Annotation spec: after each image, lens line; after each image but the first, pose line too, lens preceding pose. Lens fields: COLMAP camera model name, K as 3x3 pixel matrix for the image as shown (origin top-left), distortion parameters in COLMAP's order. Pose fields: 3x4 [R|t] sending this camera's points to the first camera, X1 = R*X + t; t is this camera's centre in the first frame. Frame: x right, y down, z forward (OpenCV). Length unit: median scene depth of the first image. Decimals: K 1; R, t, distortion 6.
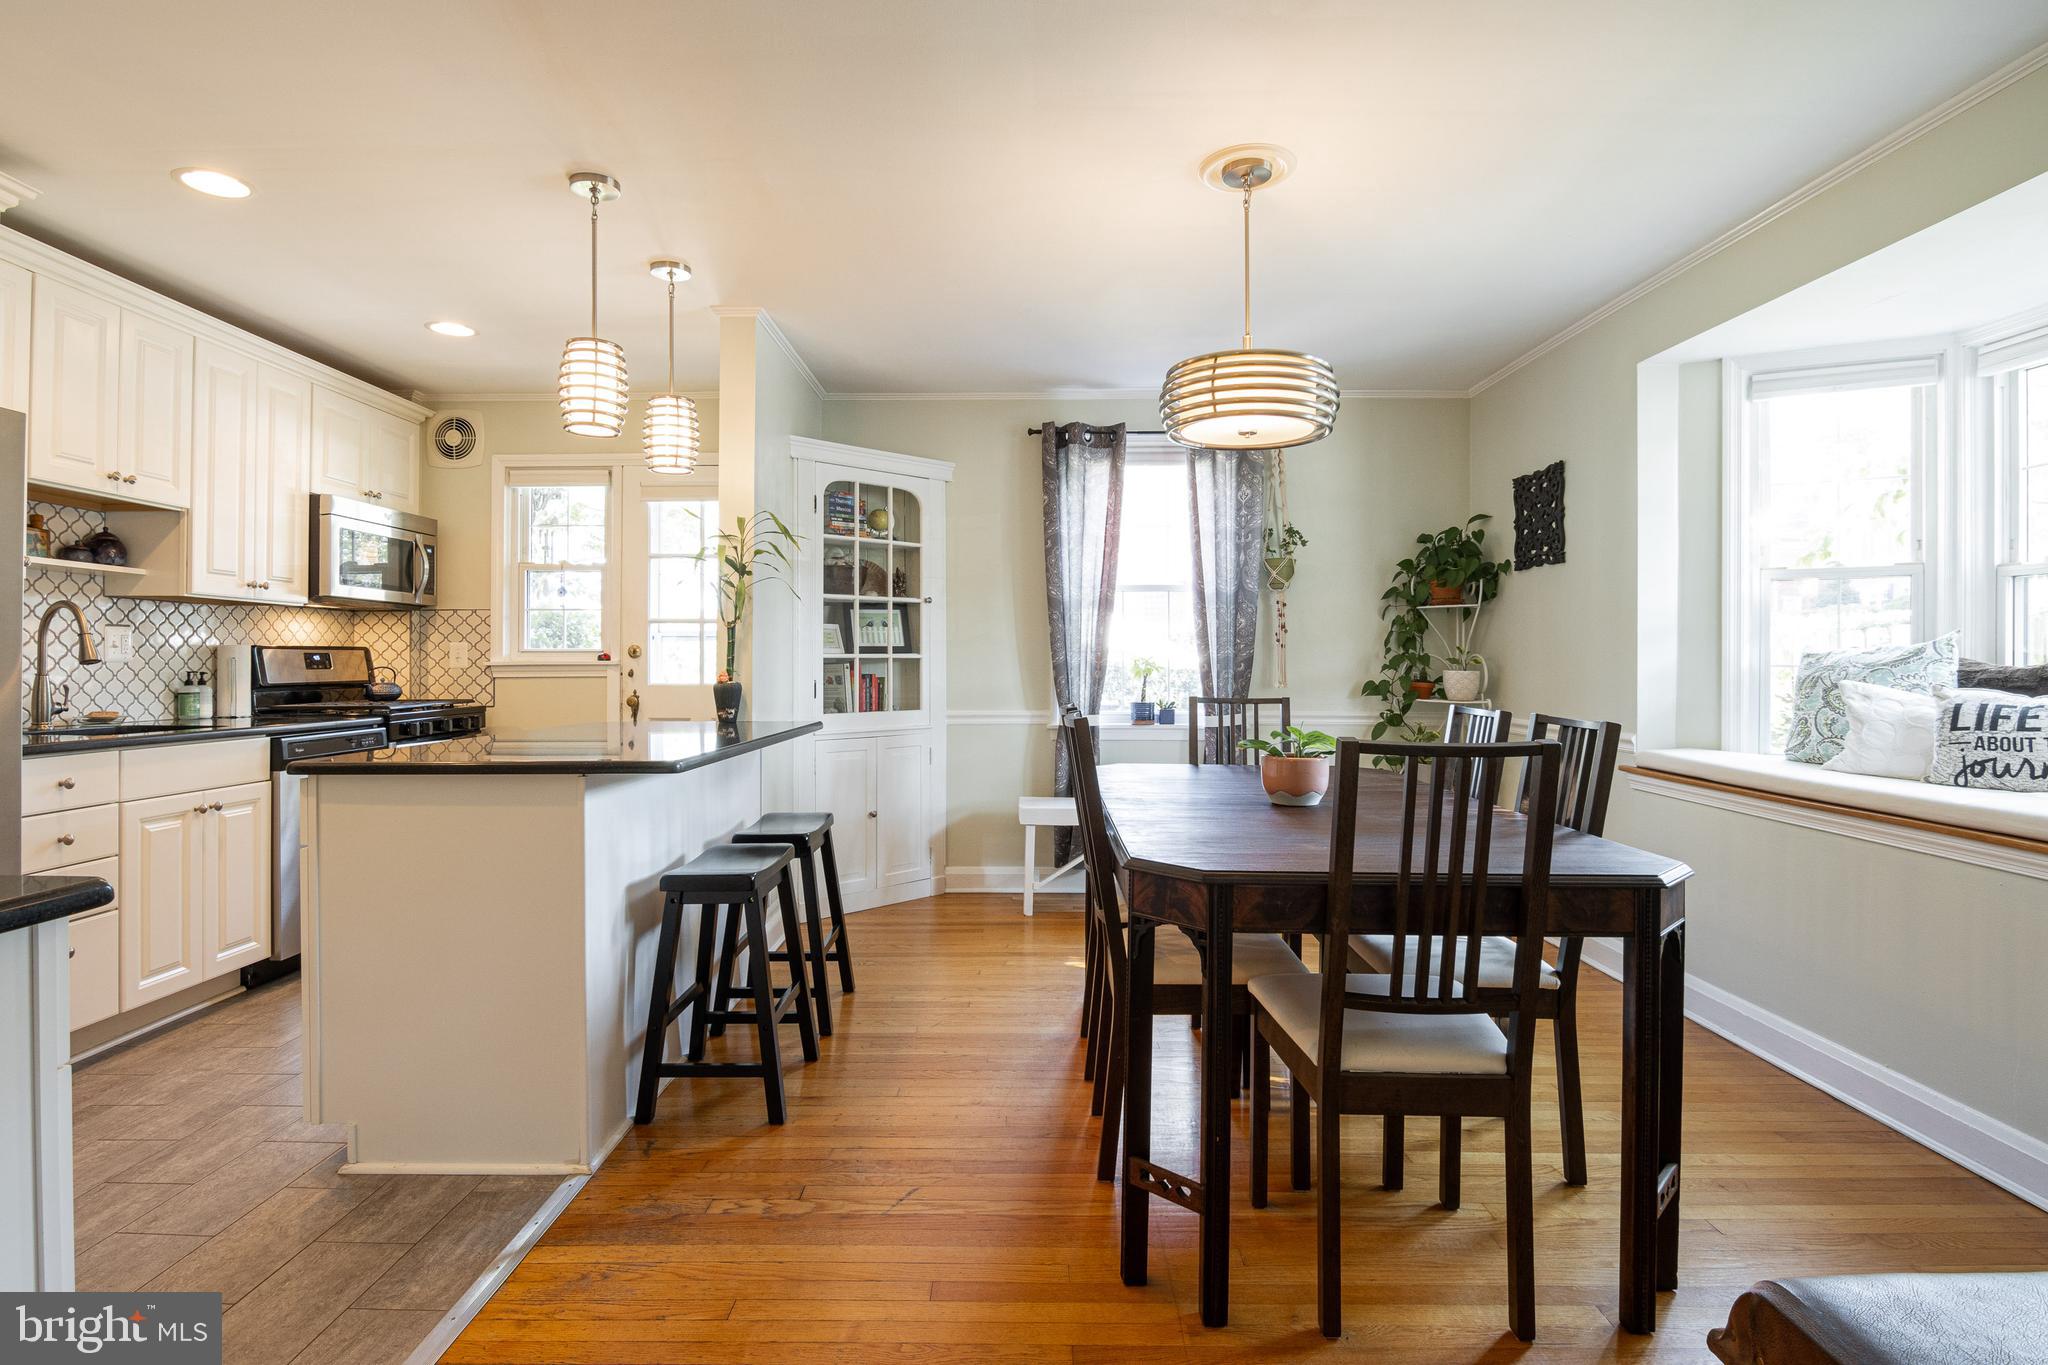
lens RADIAL K [[1052.5, 0, 1026.3], [0, 1052.5, 664.6], [0, 0, 1]] dist [0.002071, -0.012639]
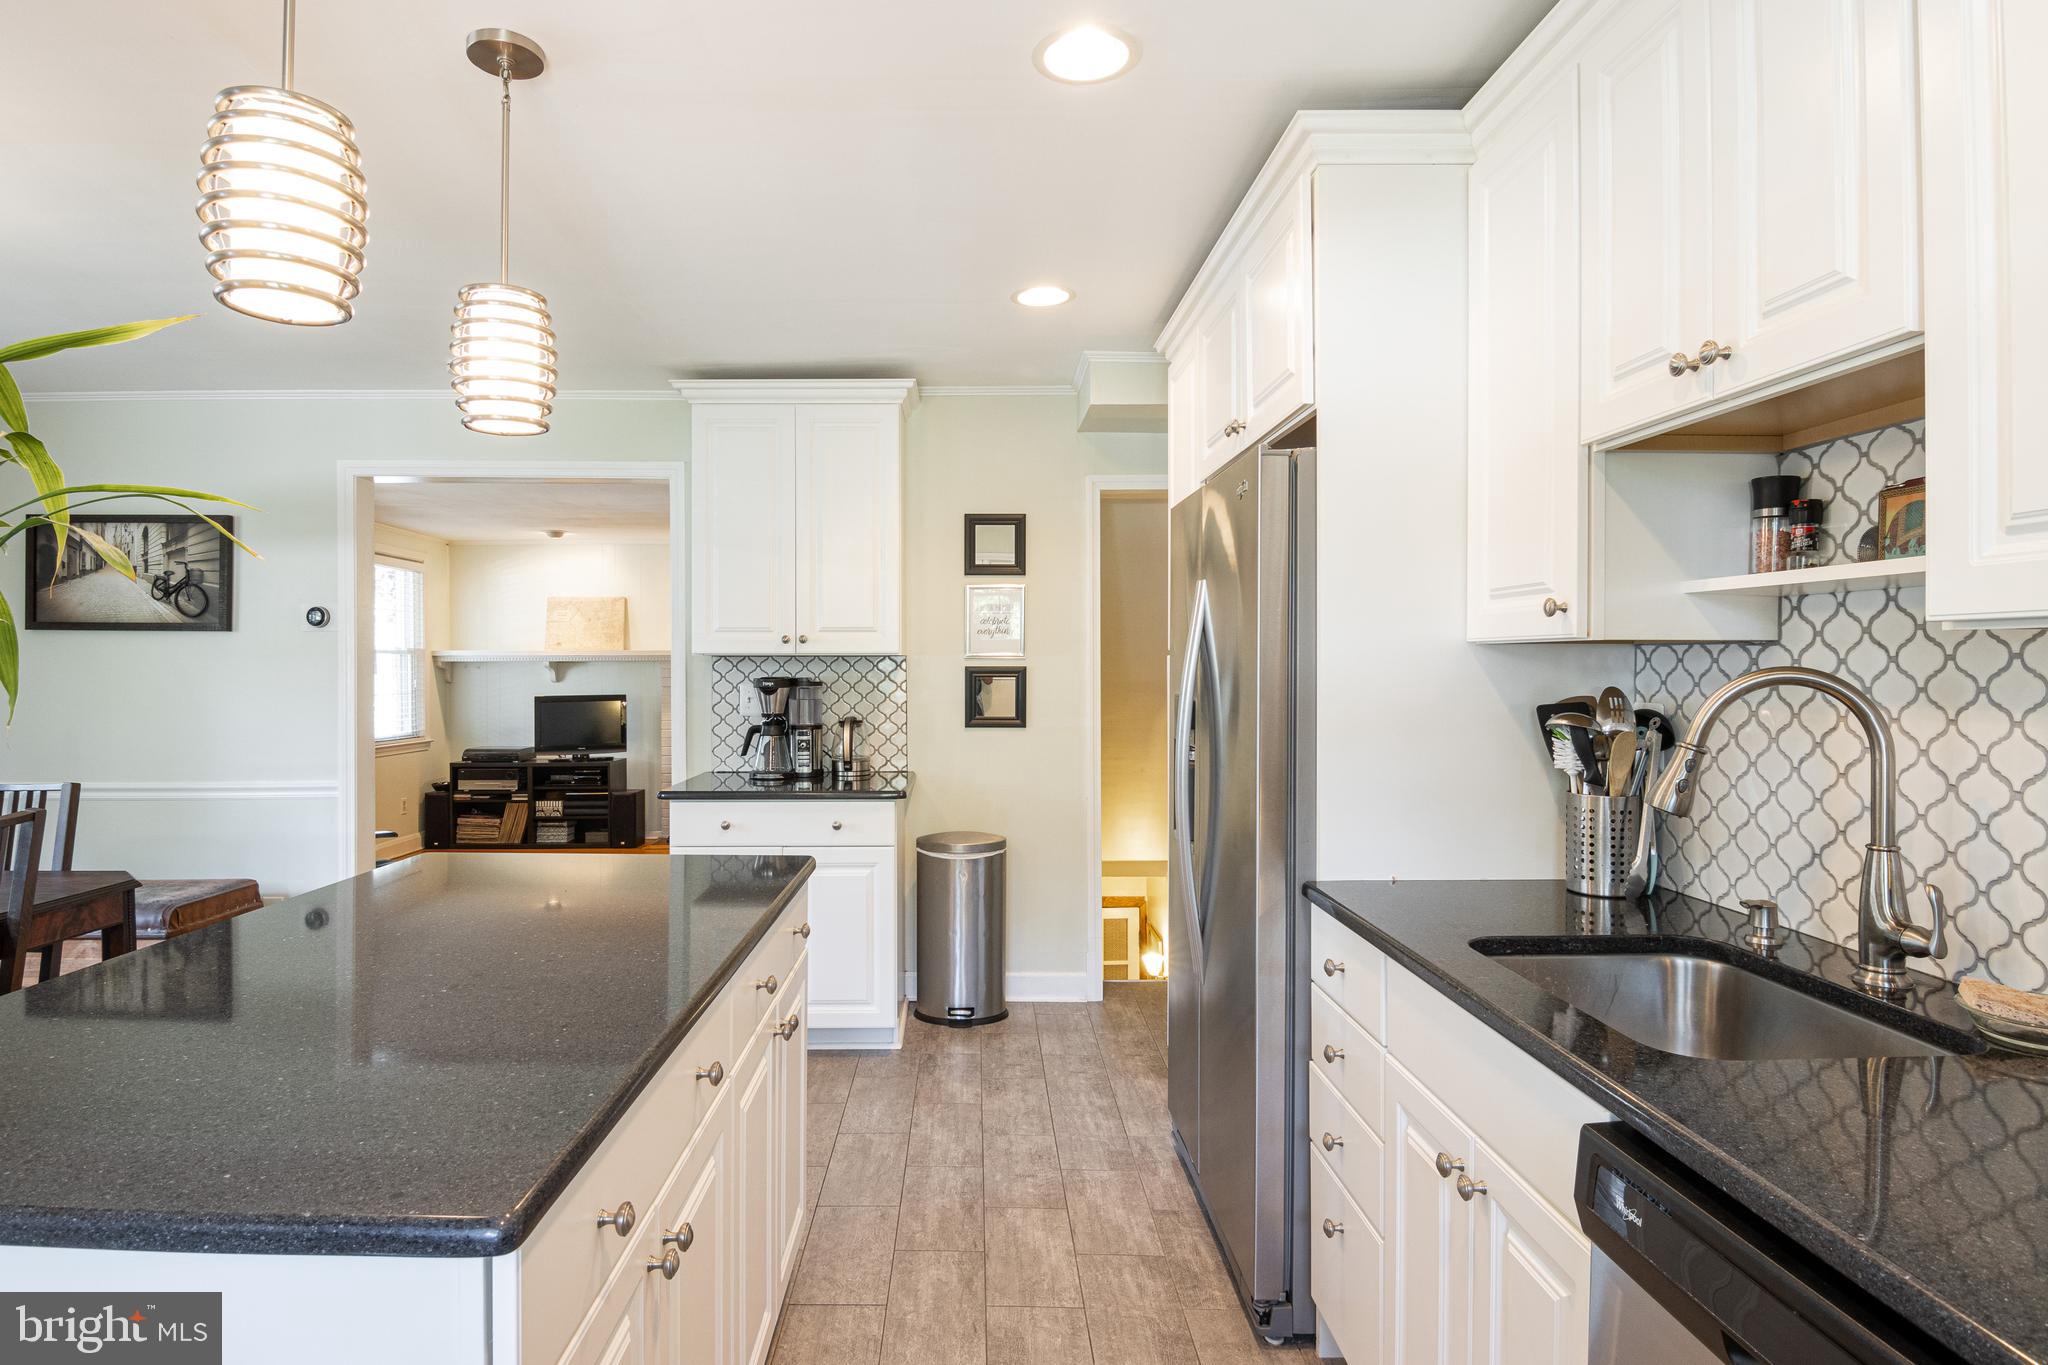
lens RADIAL K [[1052.5, 0, 953.3], [0, 1052.5, 672.6], [0, 0, 1]] dist [0.002071, -0.012639]
pose [[-0.999960, 0.003137, -0.008428, -0.430798], [0.003108, 0.999989, 0.003418, -0.043883], [0.008439, 0.003391, -0.999959, 1.042600]]
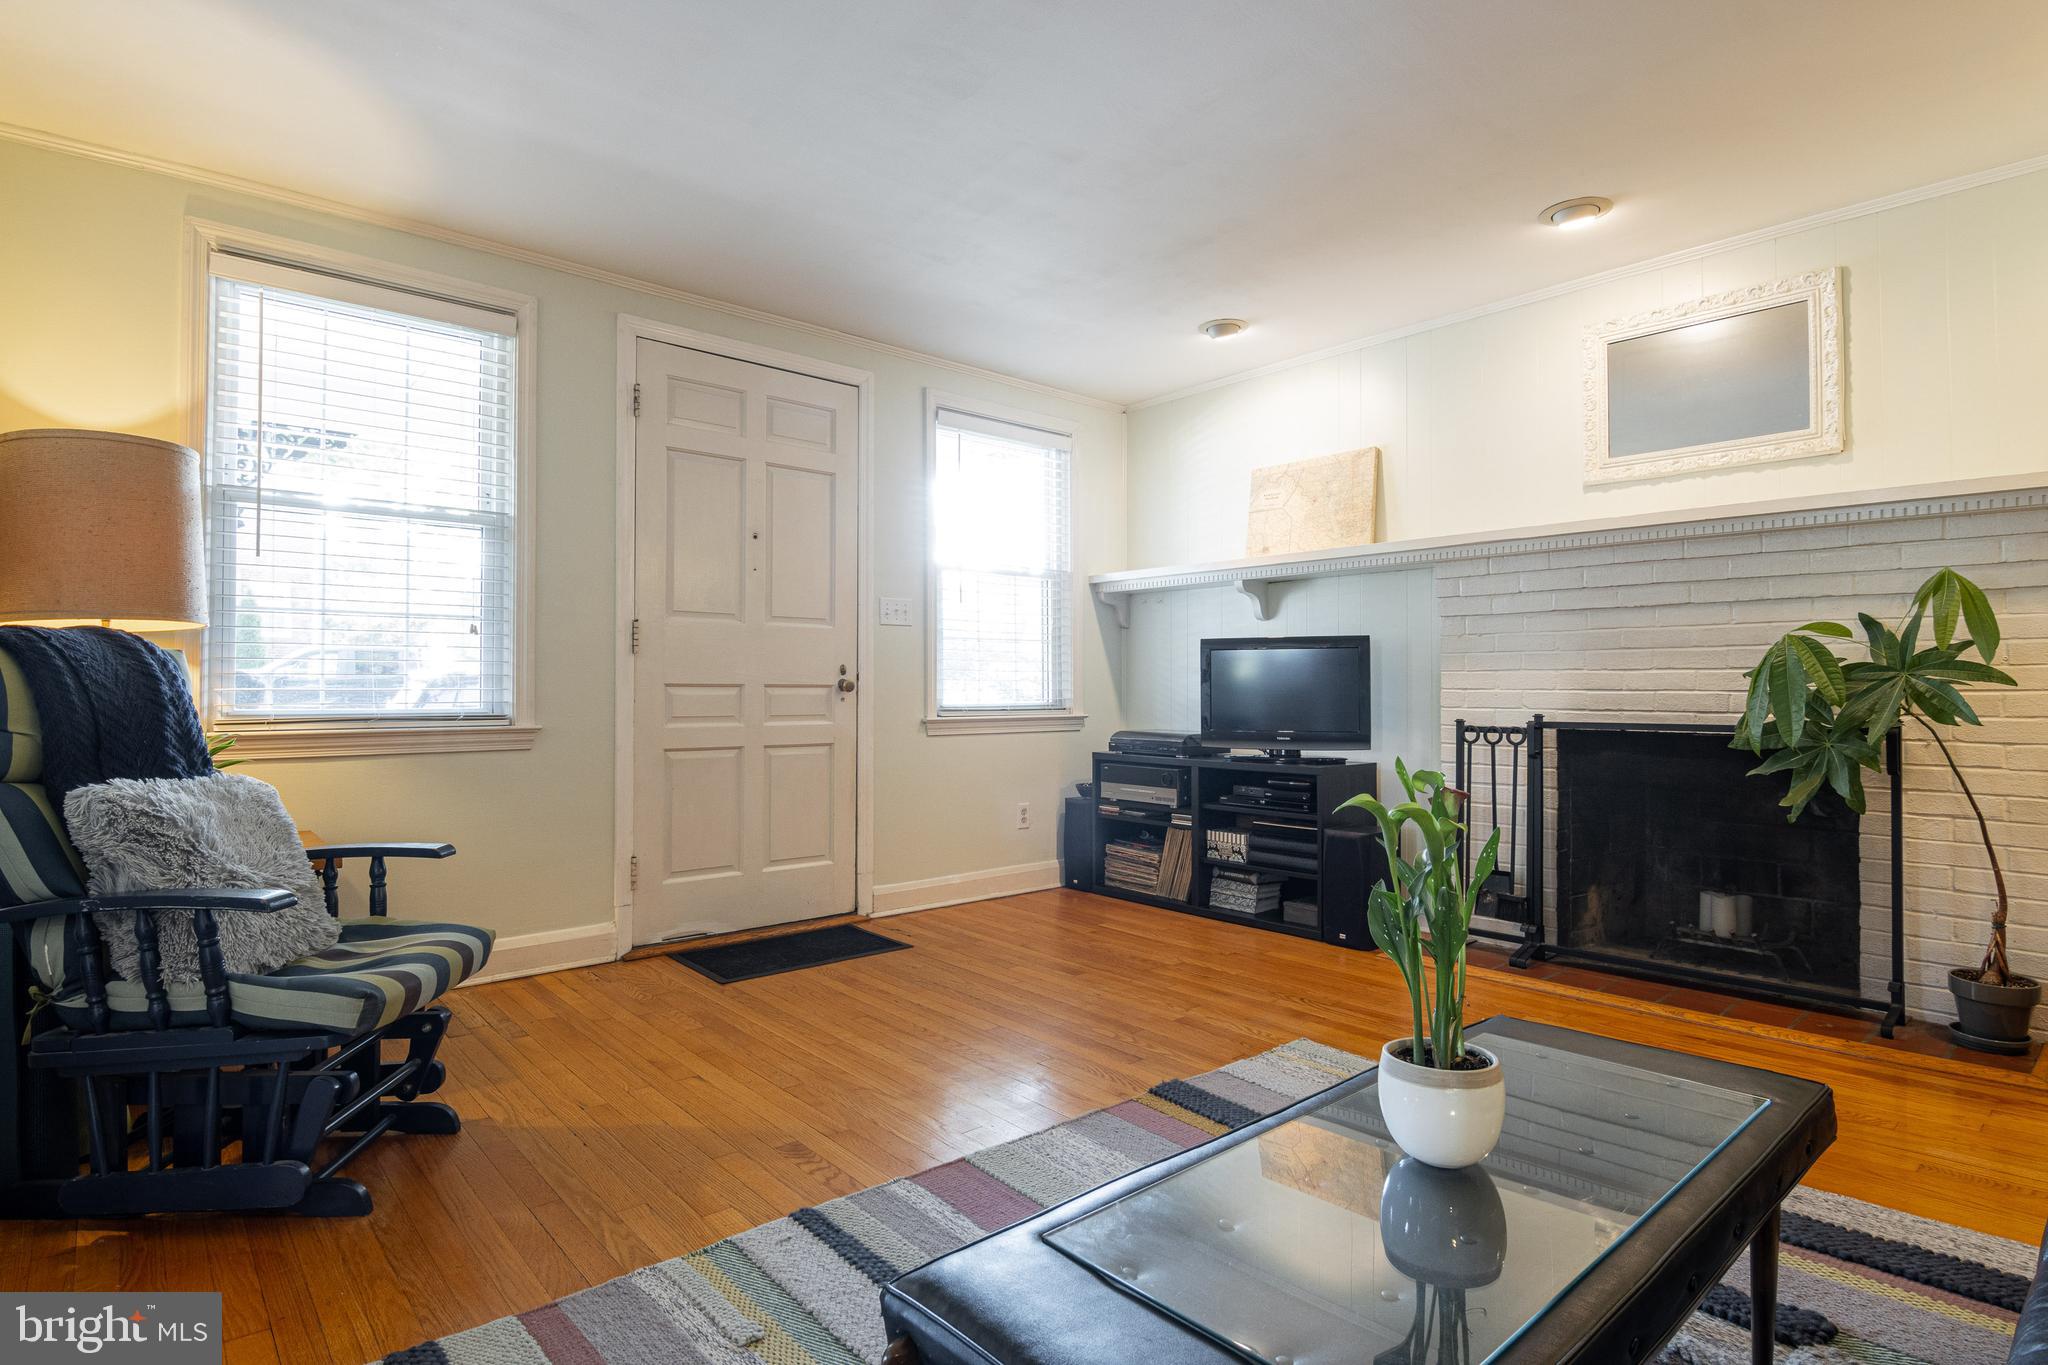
lens RADIAL K [[1052.5, 0, 1026.0], [0, 1052.5, 674.3], [0, 0, 1]] dist [0.002071, -0.012639]
pose [[-0.668847, 0.004122, 0.743388, -0.338489], [0.000240, 0.999986, -0.005329, 0.040992], [-0.743400, -0.003386, -0.668839, 0.004003]]
